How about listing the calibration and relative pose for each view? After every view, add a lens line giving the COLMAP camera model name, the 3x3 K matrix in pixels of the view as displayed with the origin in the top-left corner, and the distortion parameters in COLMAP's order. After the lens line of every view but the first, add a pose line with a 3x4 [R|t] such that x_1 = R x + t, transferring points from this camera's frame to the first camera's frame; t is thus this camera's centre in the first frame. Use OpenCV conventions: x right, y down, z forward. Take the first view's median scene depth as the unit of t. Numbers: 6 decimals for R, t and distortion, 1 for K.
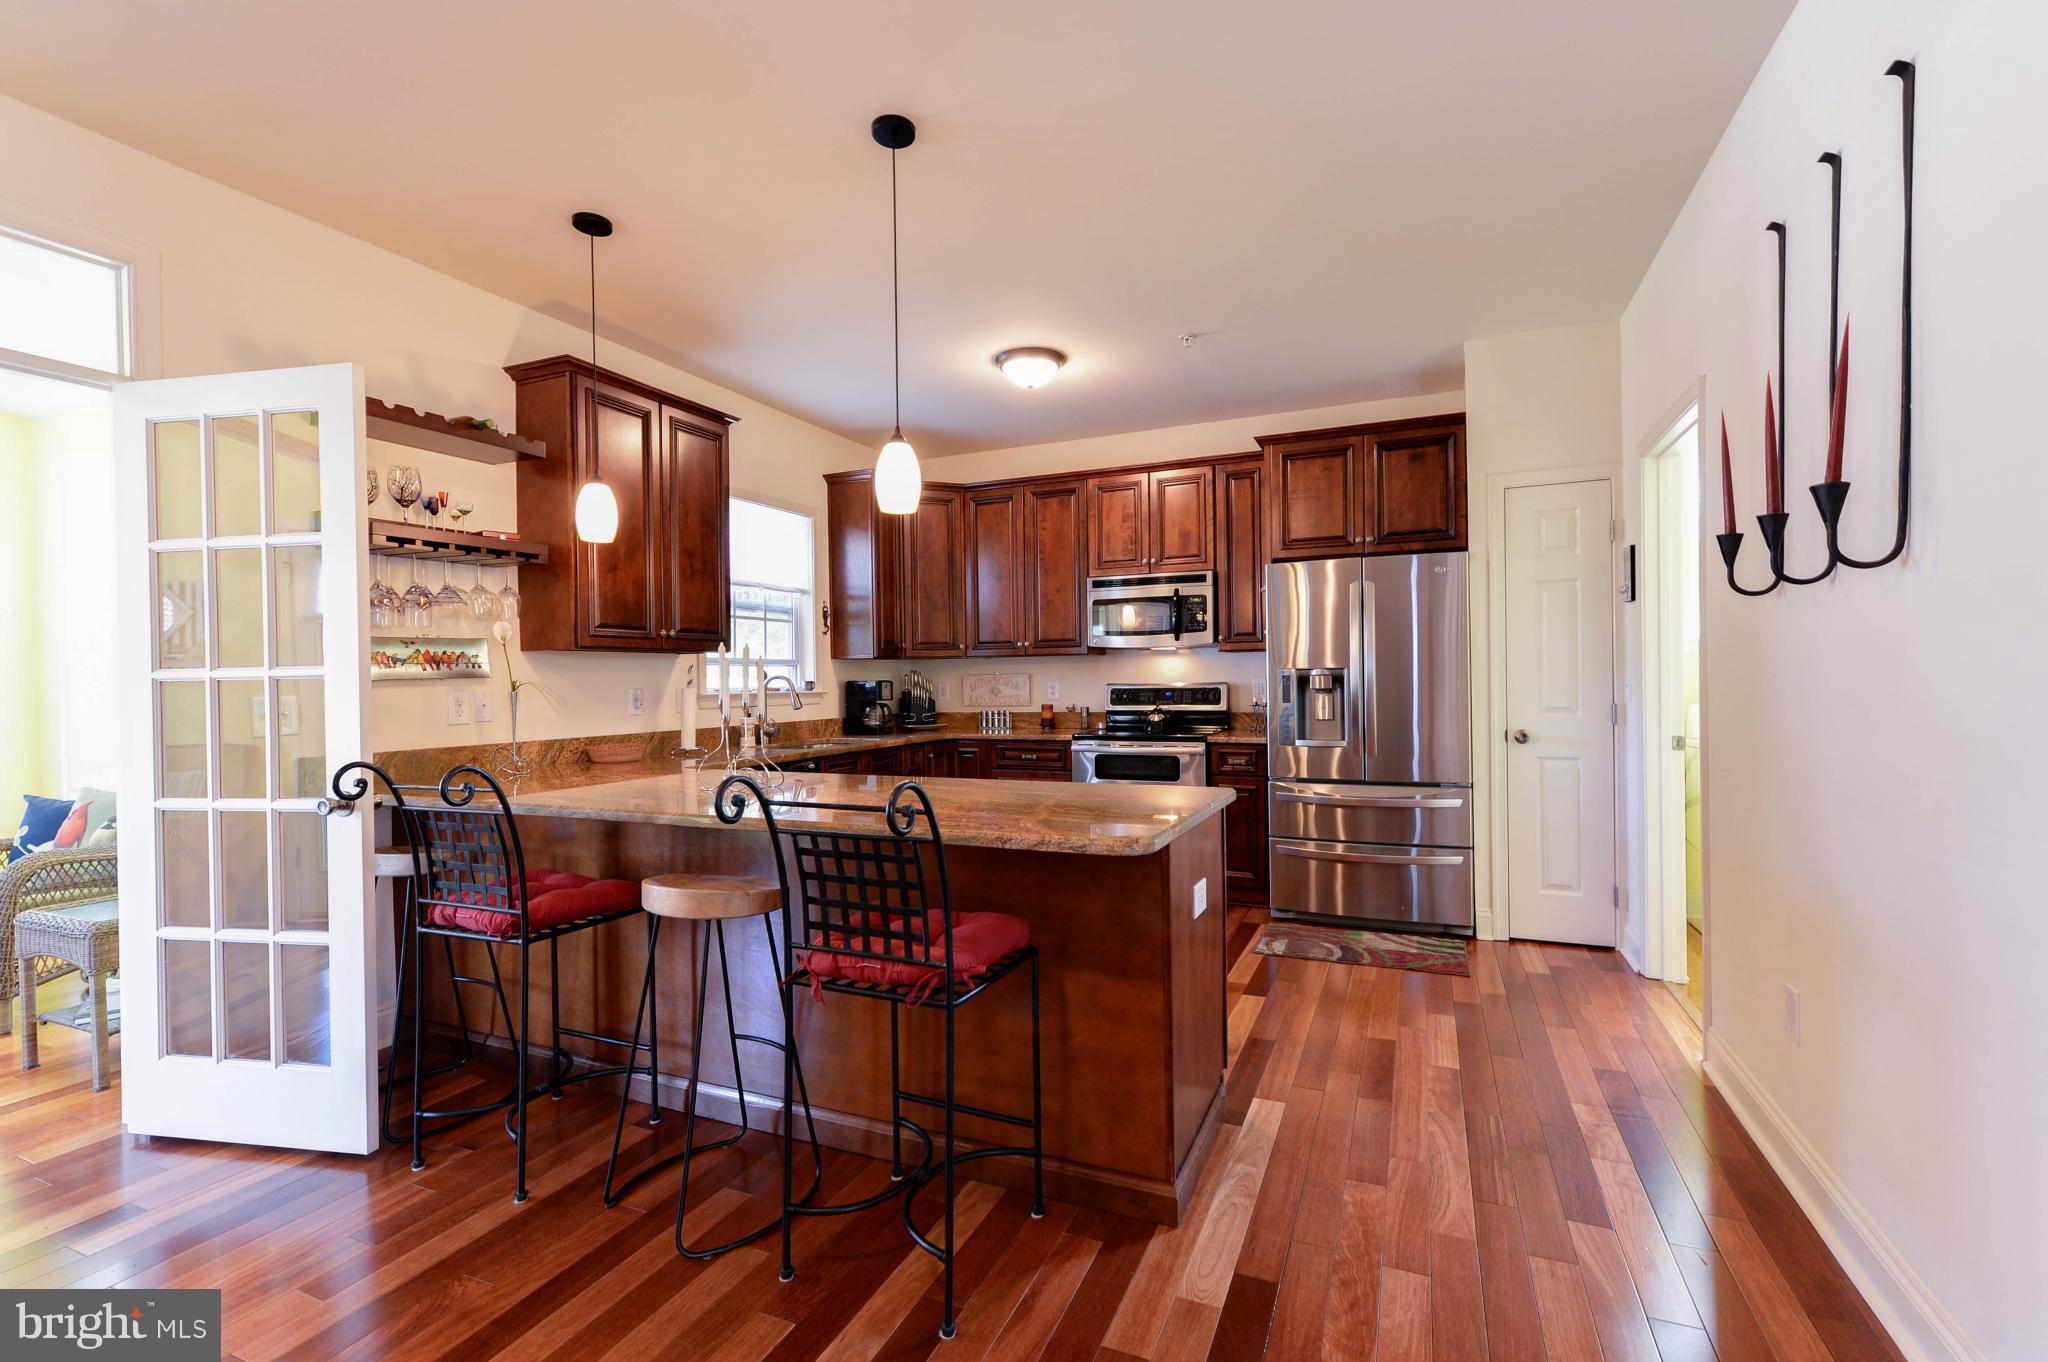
lens RADIAL K [[885.9, 0, 1024.6], [0, 885.9, 681.3], [0, 0, 1]] dist [0.018621, 0.000169]
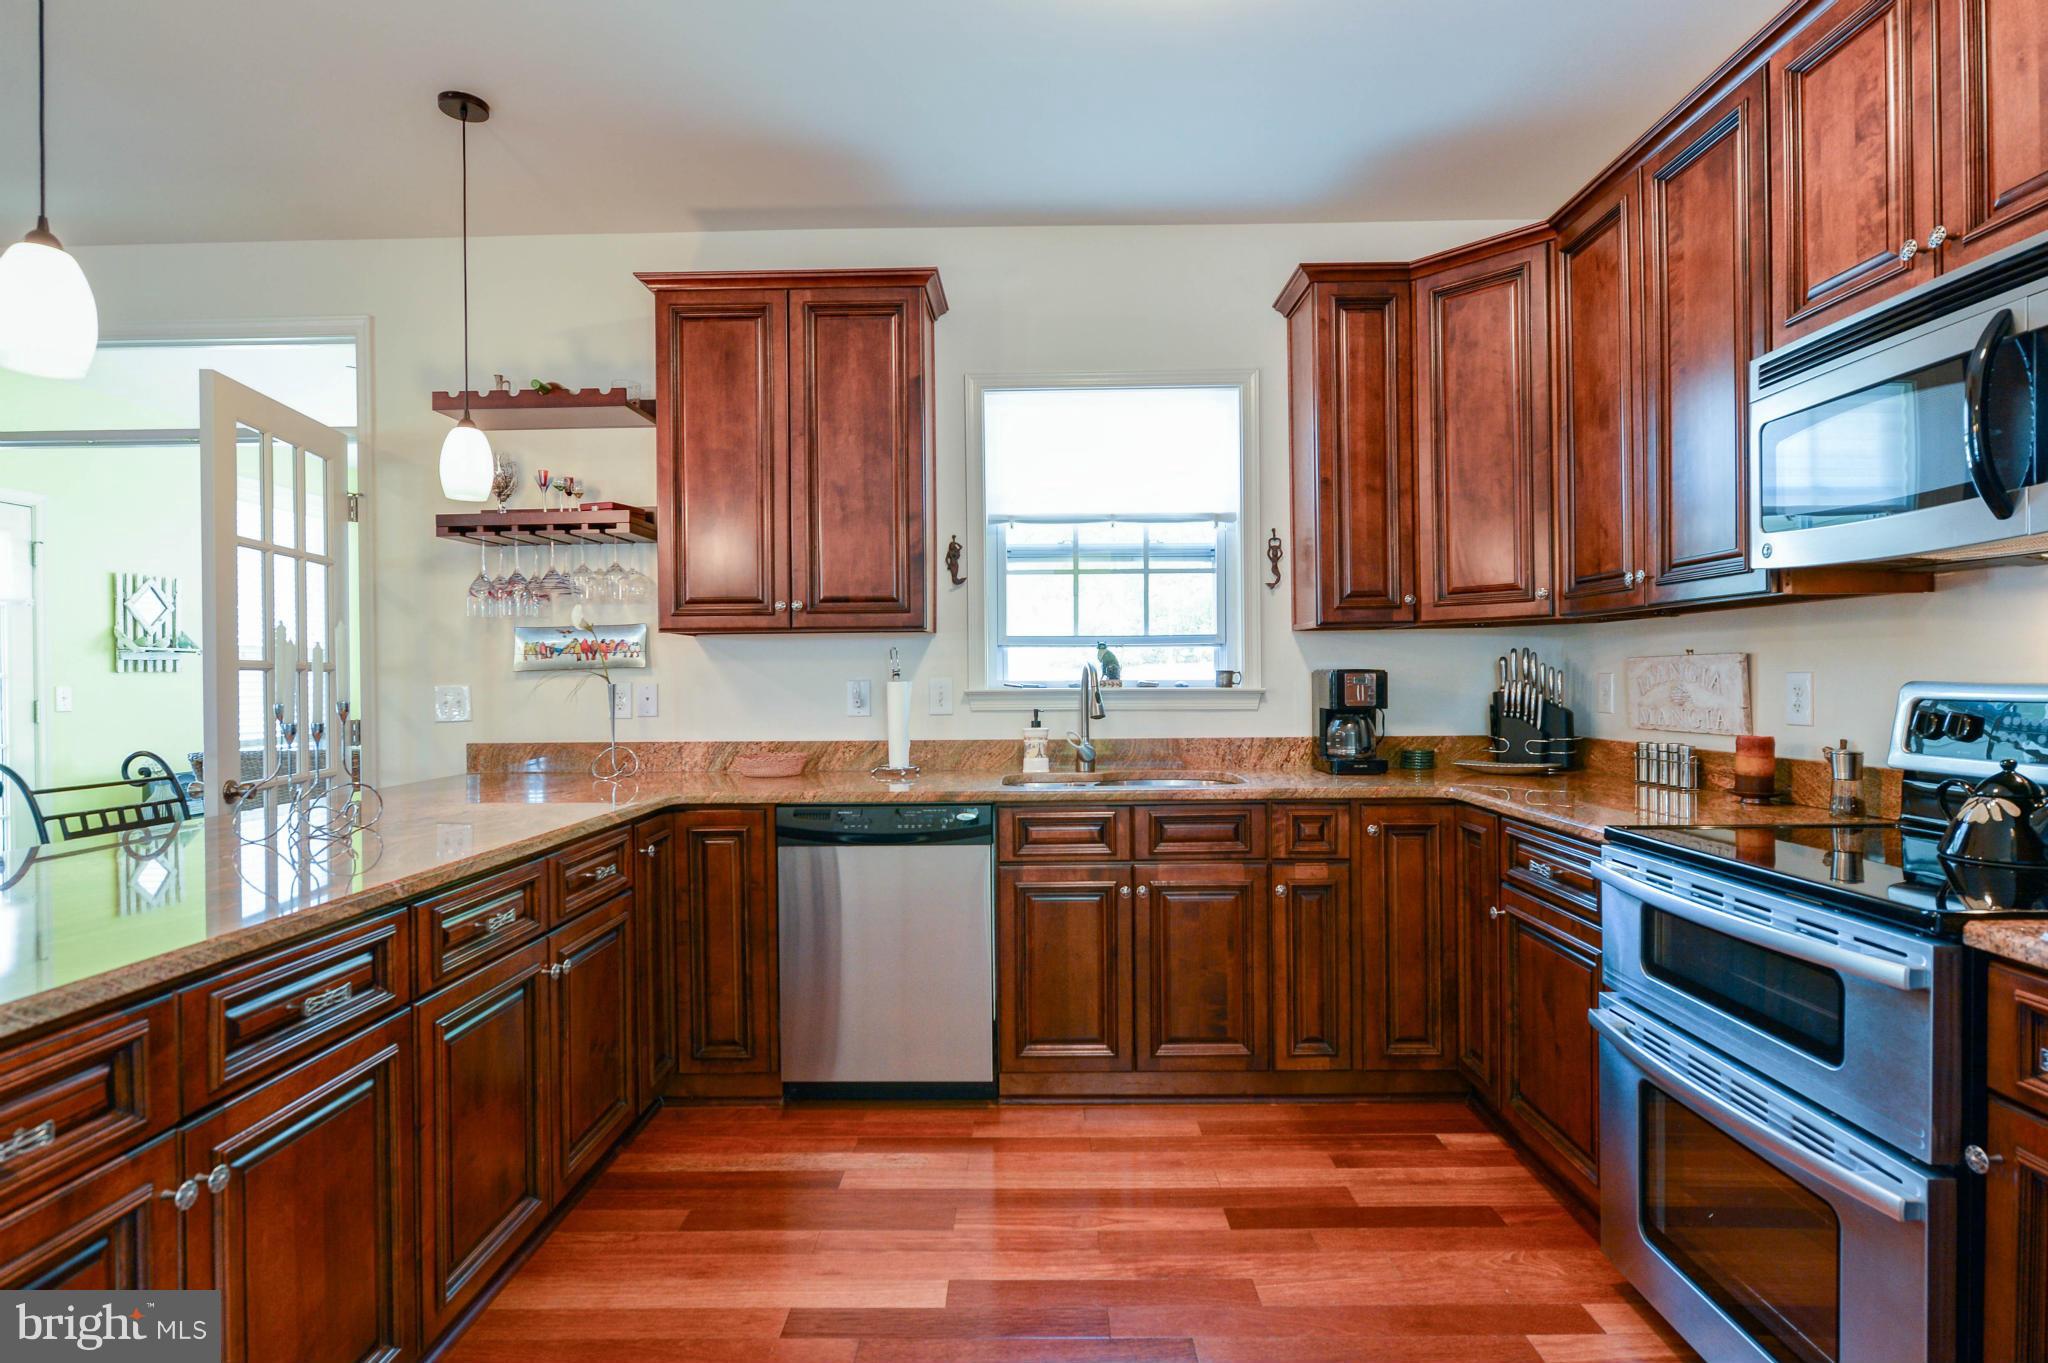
lens RADIAL K [[1032.1, 0, 1034.6], [0, 1032.1, 679.2], [0, 0, 1]] dist [0.003251, 0.000362]
pose [[0.397778, 0.012619, -0.917395, 0.338272], [0.001581, 0.999894, 0.014439, -0.004500], [0.917480, -0.007194, 0.397716, 0.635863]]
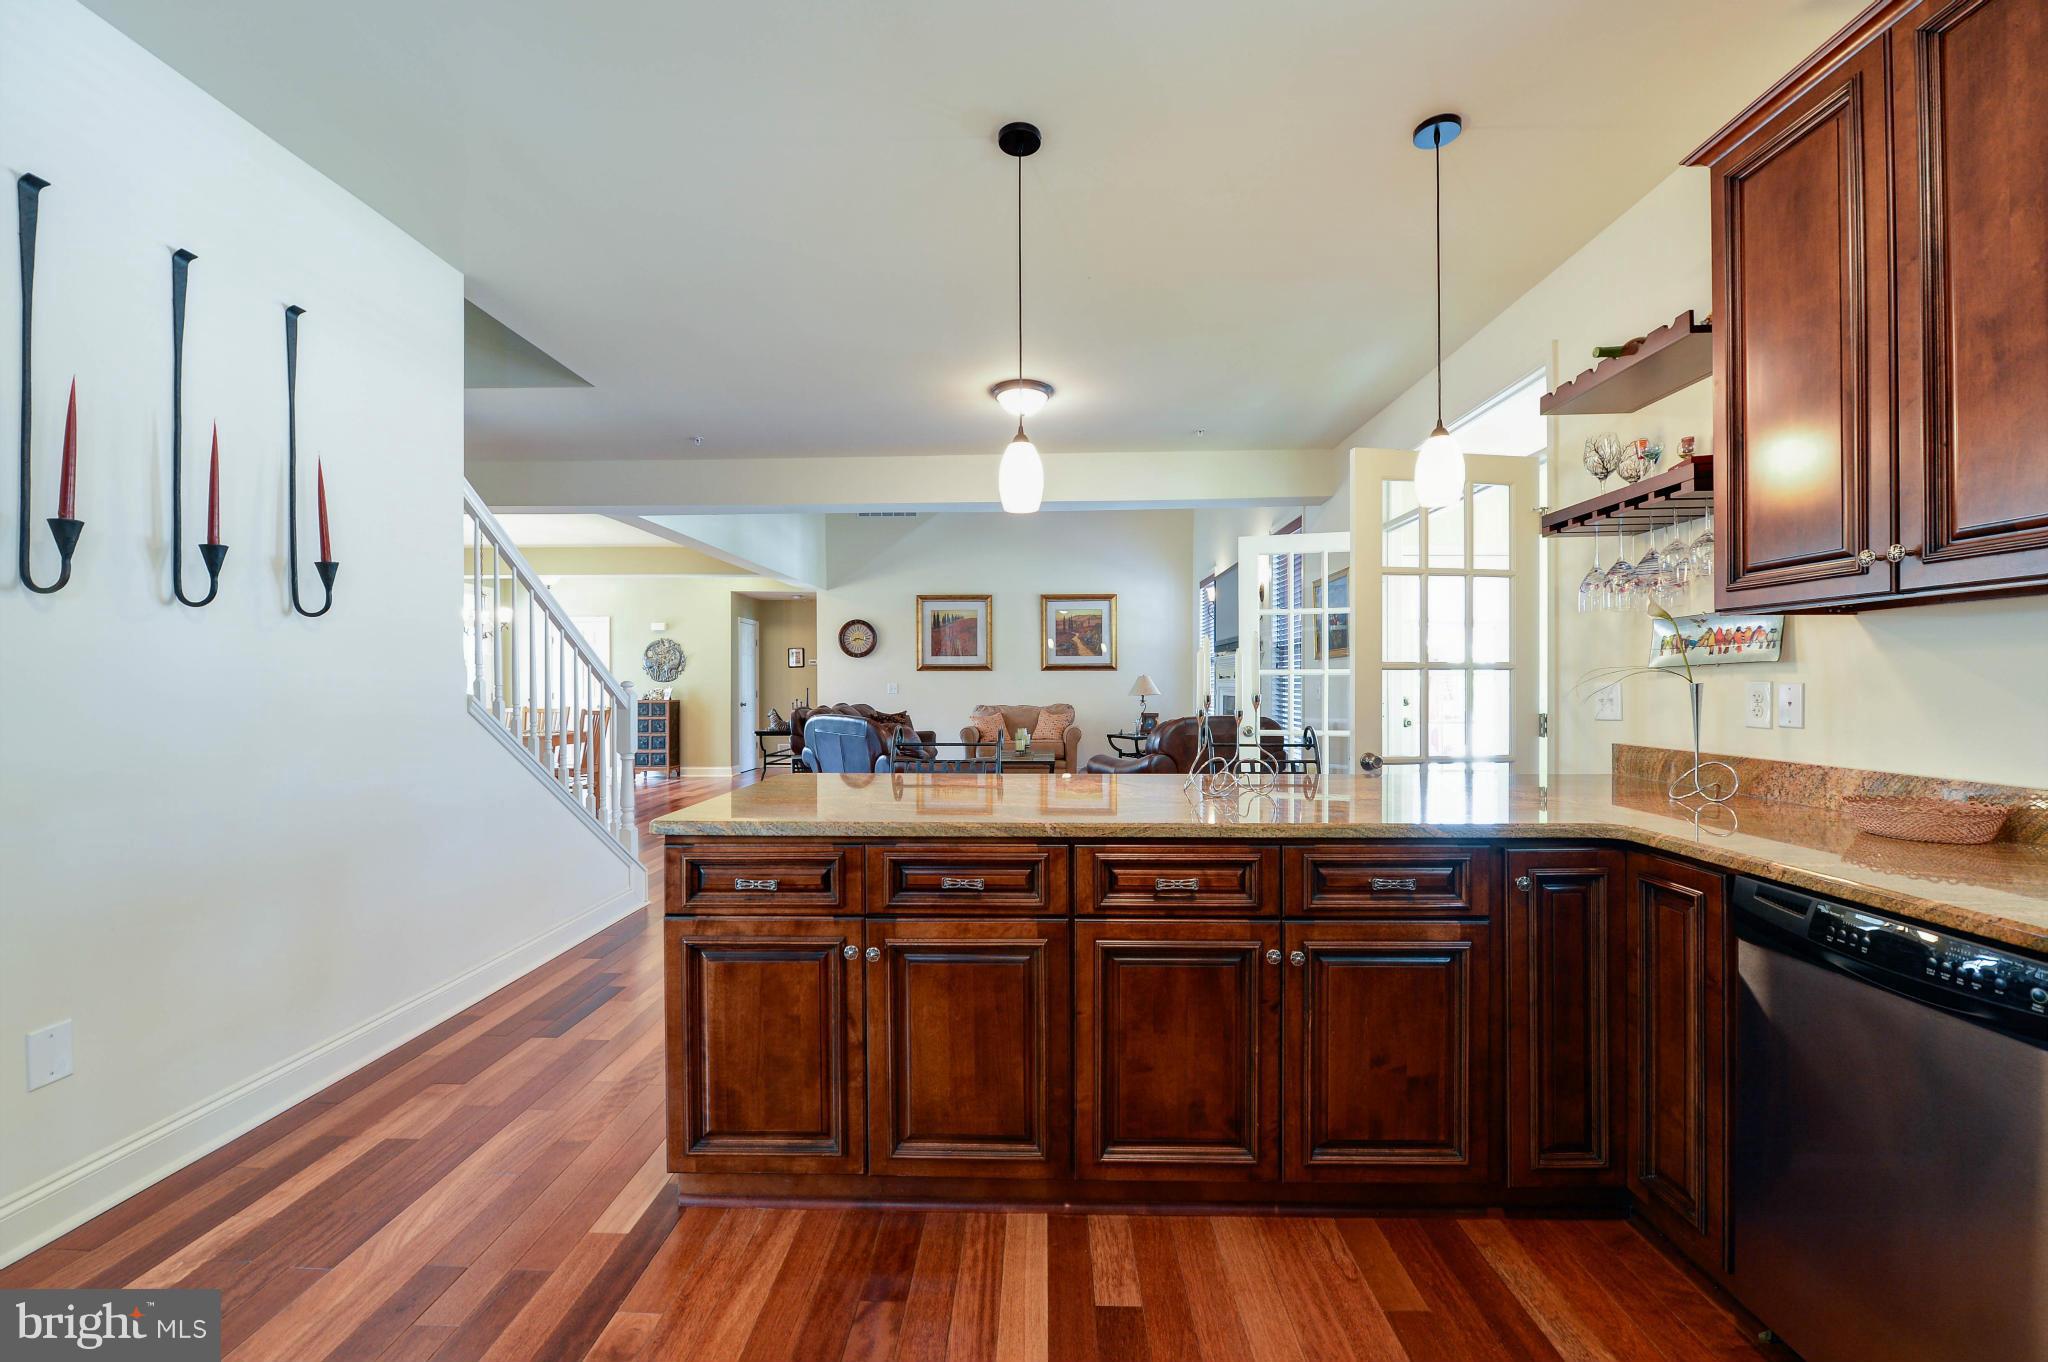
lens RADIAL K [[815.2, 0, 1014.0], [0, 815.2, 683.0], [0, 0, 1]] dist [-0.004048, -0.000112]
pose [[-0.924859, 0.014713, -0.380026, 0.108438], [0.012596, 0.999888, 0.008058, -0.000185], [0.380102, 0.002666, -0.924941, 0.902924]]
